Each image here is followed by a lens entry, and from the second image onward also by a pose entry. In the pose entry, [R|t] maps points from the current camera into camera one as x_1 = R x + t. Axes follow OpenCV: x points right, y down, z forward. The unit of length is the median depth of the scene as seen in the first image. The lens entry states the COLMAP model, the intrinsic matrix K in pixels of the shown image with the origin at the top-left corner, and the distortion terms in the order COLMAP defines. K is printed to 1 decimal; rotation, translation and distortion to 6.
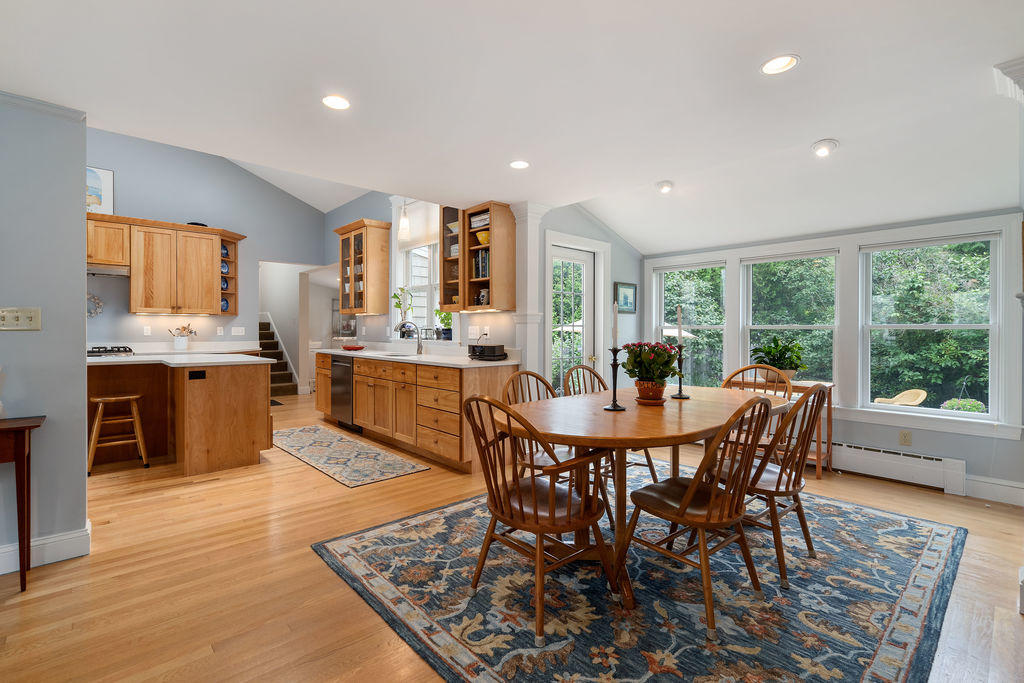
lens RADIAL K [[467.4, 0, 511.8], [0, 467.4, 327.4], [0, 0, 1]] dist [-0.000444, -0.000081]
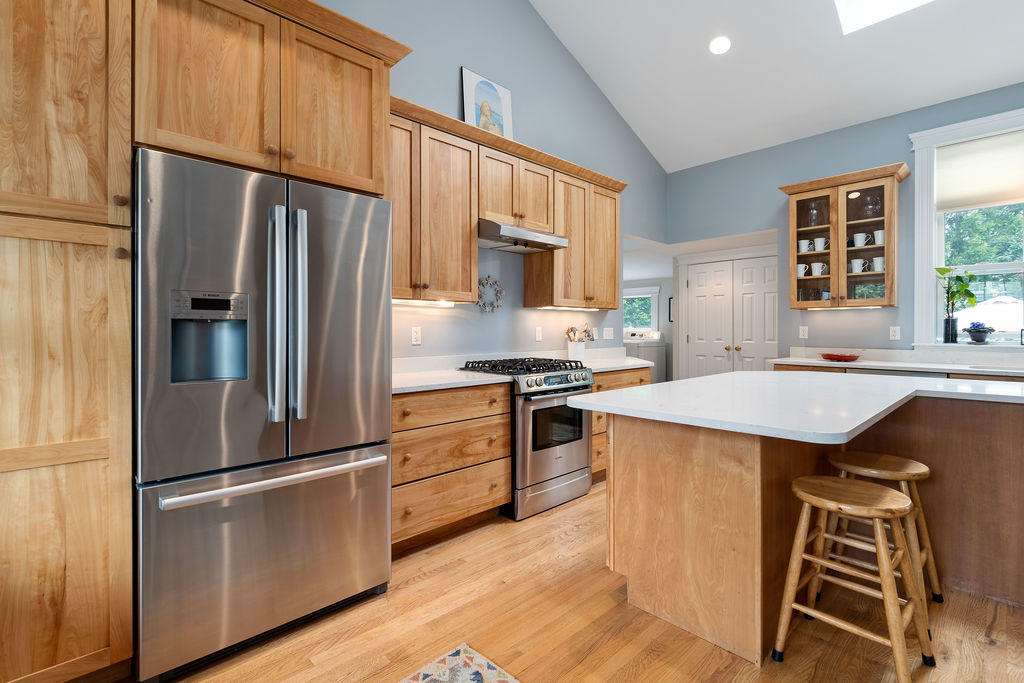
lens RADIAL K [[467.4, 0, 511.8], [0, 467.4, 327.4], [0, 0, 1]] dist [-0.000444, -0.000081]
pose [[0.999791, -0.003931, 0.020053, -0.863078], [0.003825, 0.999979, 0.005319, -0.007318], [-0.020074, -0.005242, 0.999785, 0.350239]]
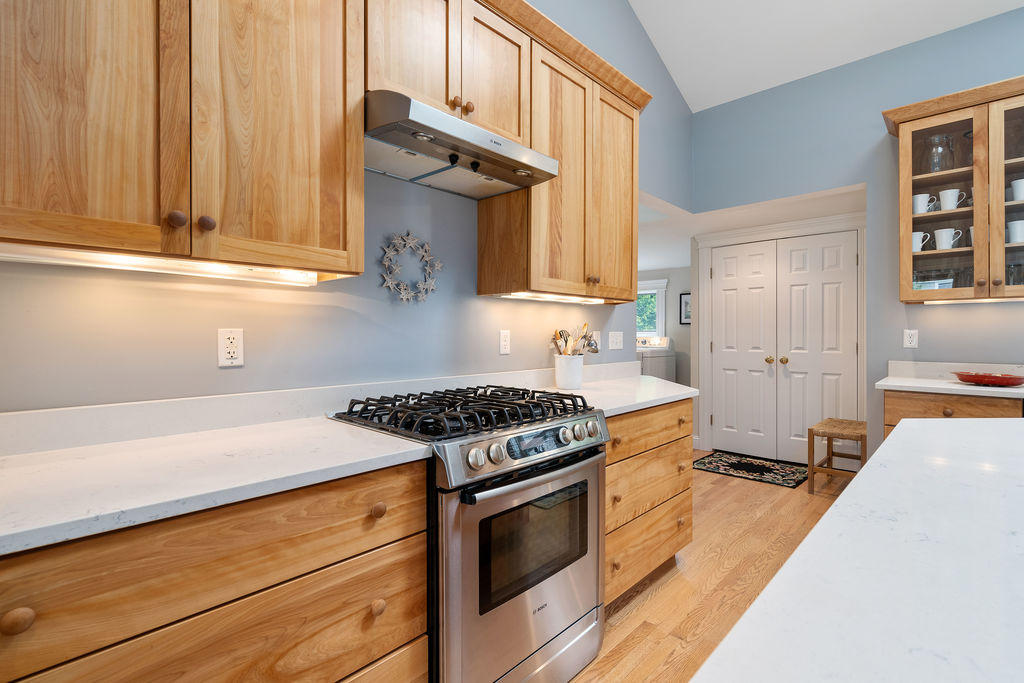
lens RADIAL K [[467.4, 0, 511.8], [0, 467.4, 327.4], [0, 0, 1]] dist [-0.000444, -0.000081]
pose [[0.997997, -0.002358, 0.063219, -0.829021], [0.002658, 0.999986, -0.004660, -0.004114], [-0.063207, 0.004819, 0.997989, 0.640462]]
